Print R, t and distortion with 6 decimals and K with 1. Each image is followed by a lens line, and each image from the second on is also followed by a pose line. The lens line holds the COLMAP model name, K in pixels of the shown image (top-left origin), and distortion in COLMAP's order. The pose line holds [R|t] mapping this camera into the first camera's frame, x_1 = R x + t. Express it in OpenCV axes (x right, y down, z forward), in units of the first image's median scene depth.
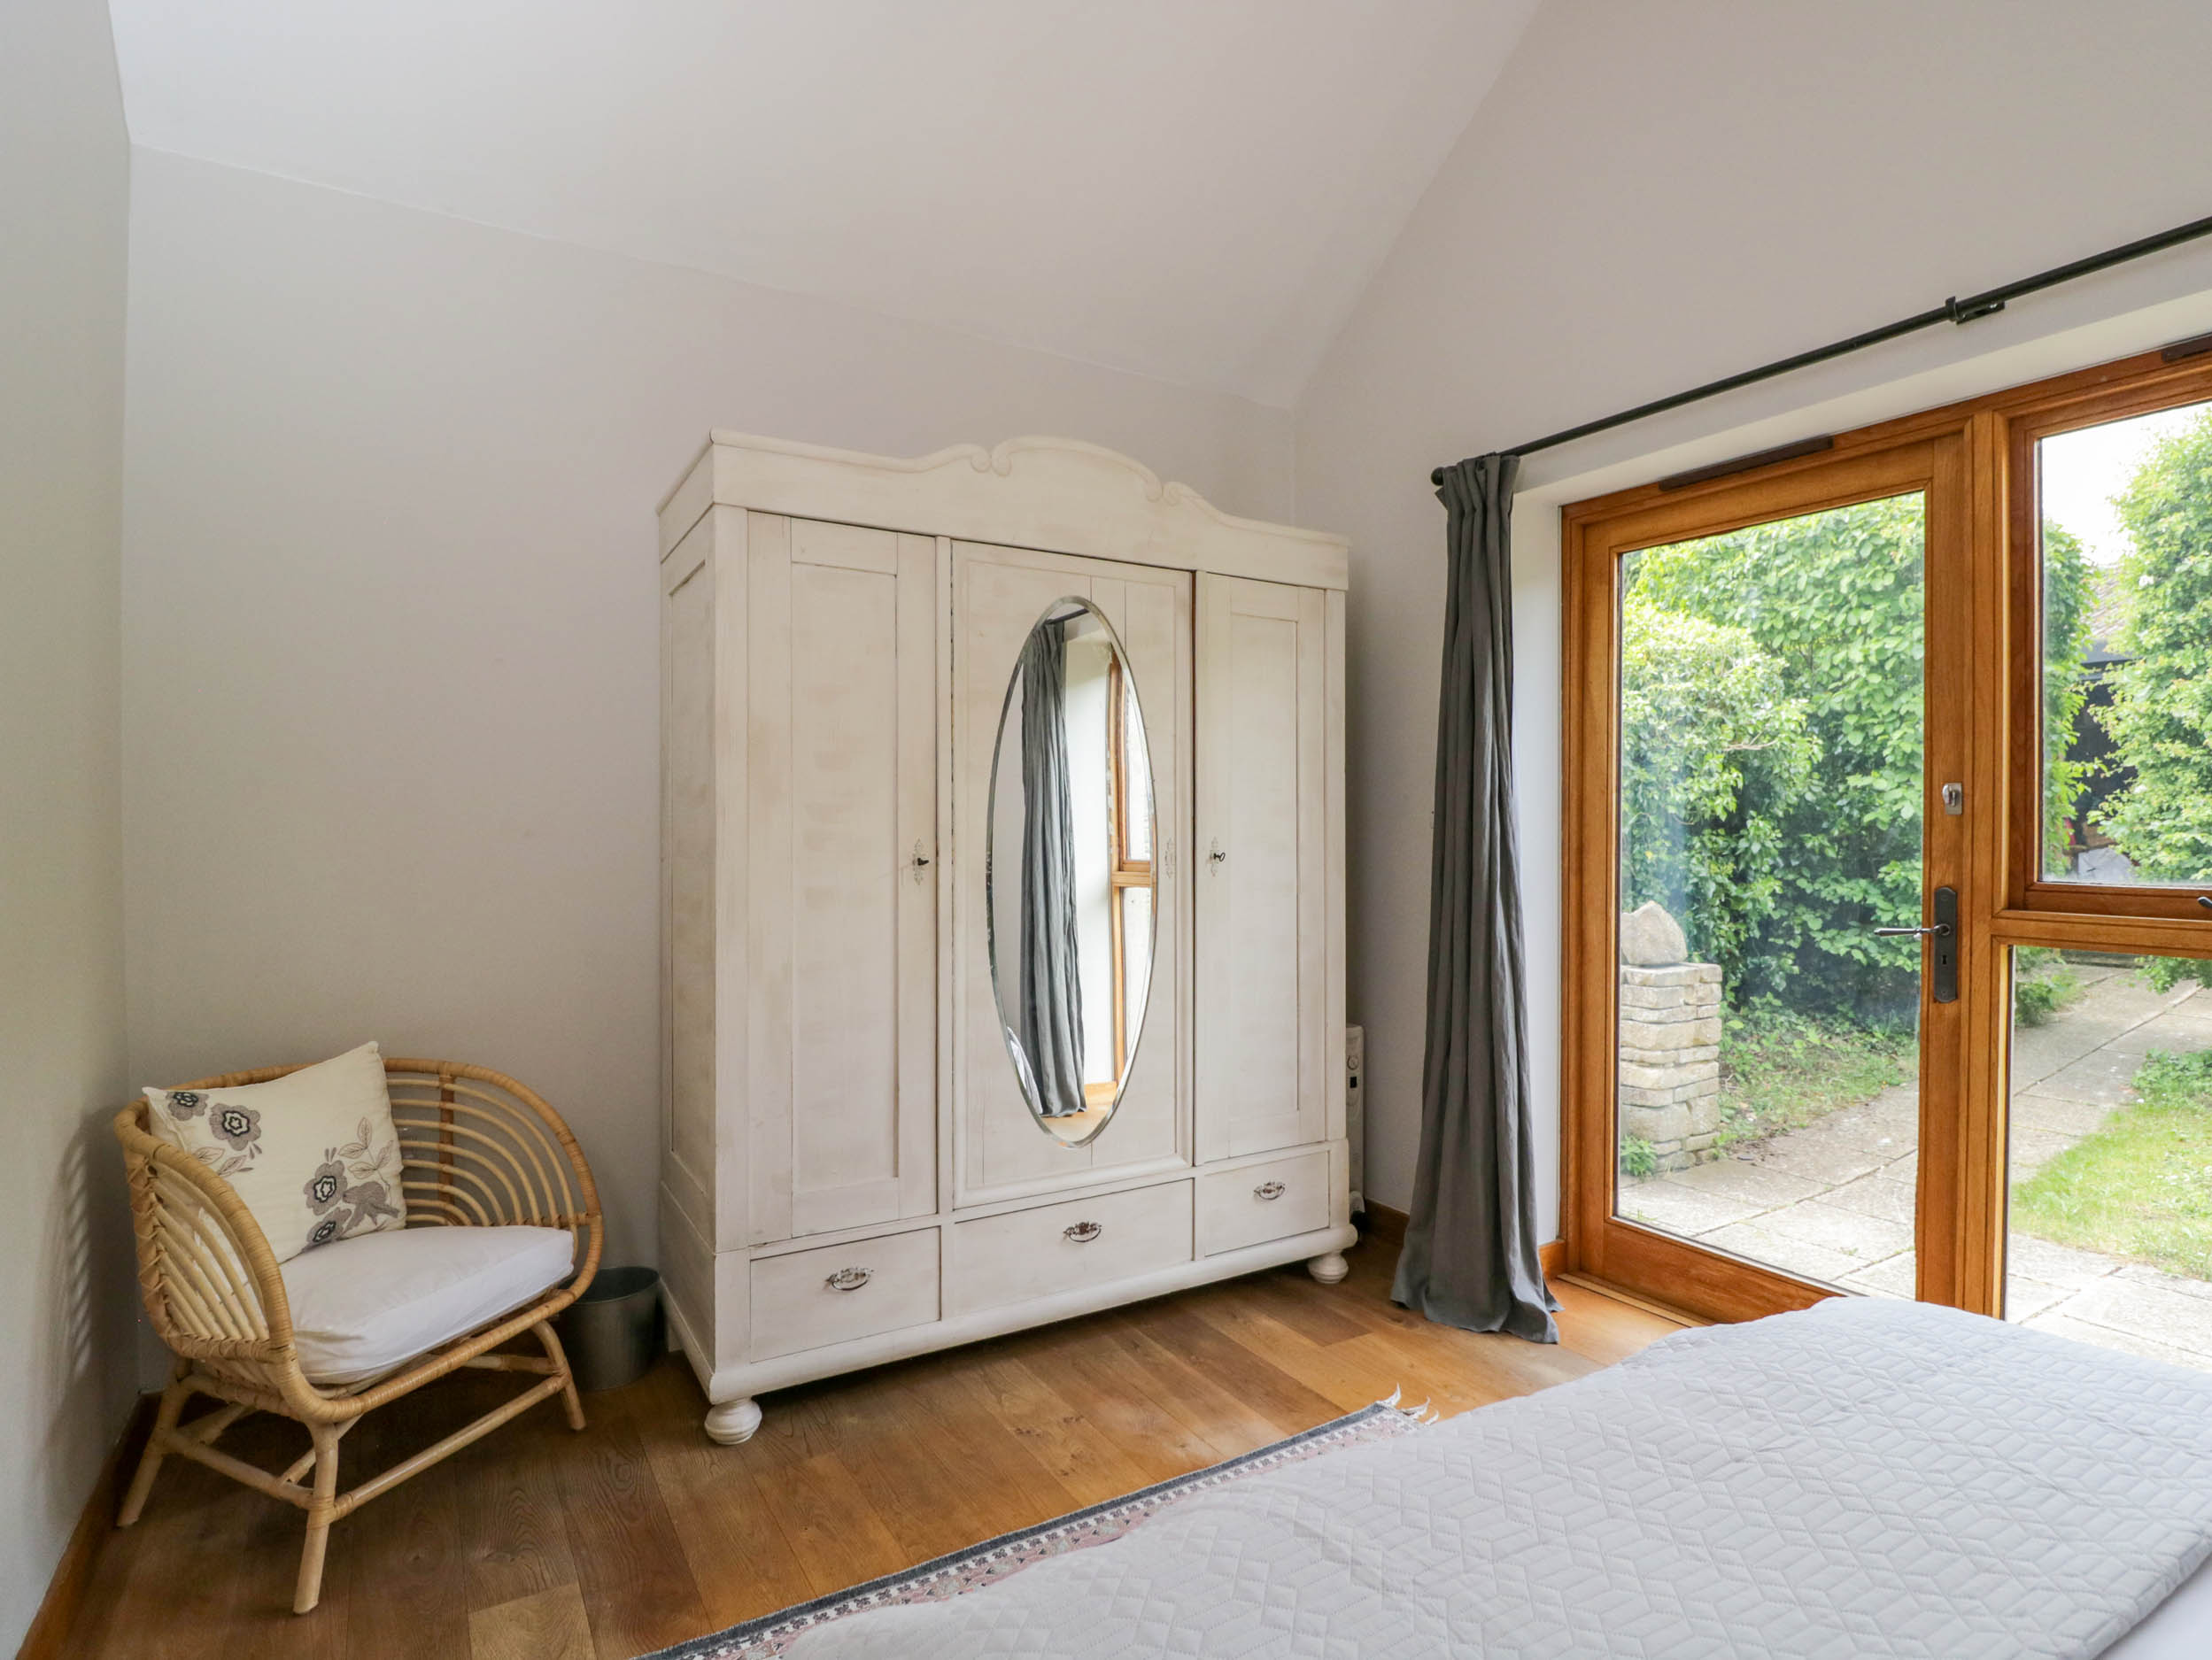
lens RADIAL K [[1167.2, 0, 1106.0], [0, 1167.2, 830.0], [0, 0, 1]] dist [0.002292, -0.011562]
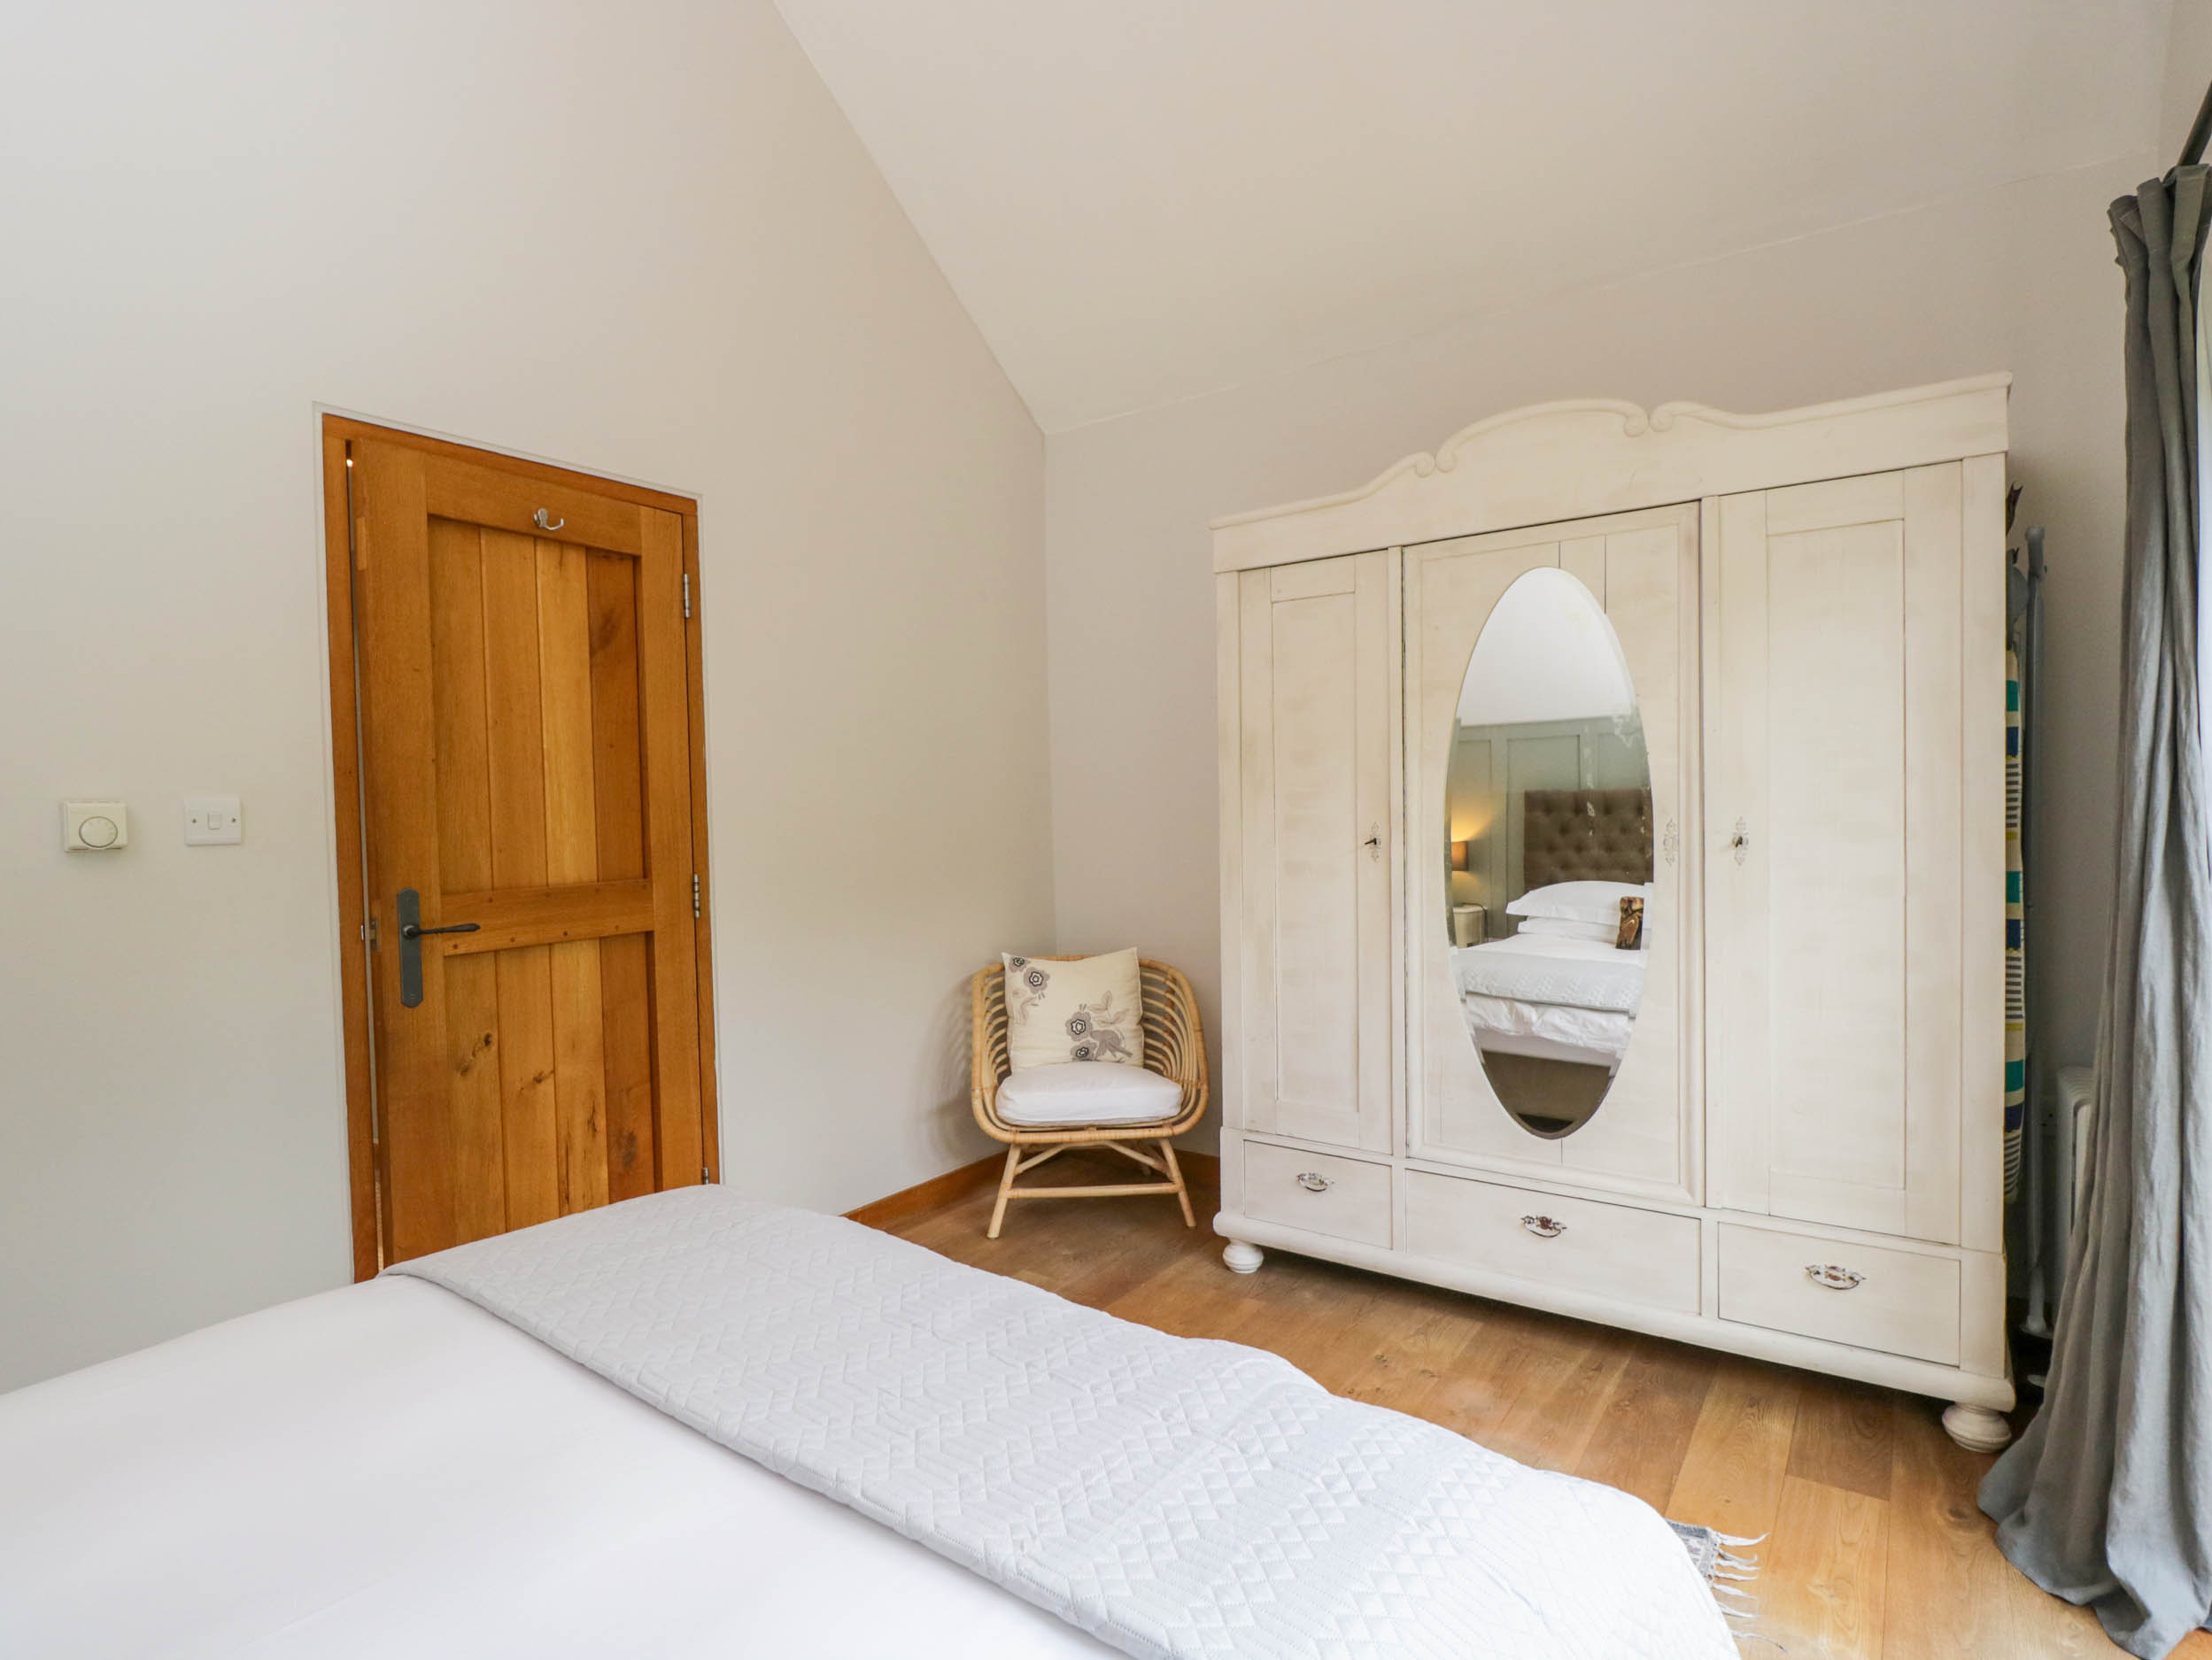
lens RADIAL K [[1152.6, 0, 1104.6], [0, 1152.6, 837.9], [0, 0, 1]] dist [-0.001255, -0.011570]
pose [[0.401132, 0.014076, -0.915912, 0.763680], [0.012652, 0.999701, 0.020904, -0.002781], [0.915933, -0.019974, 0.400834, 0.312984]]
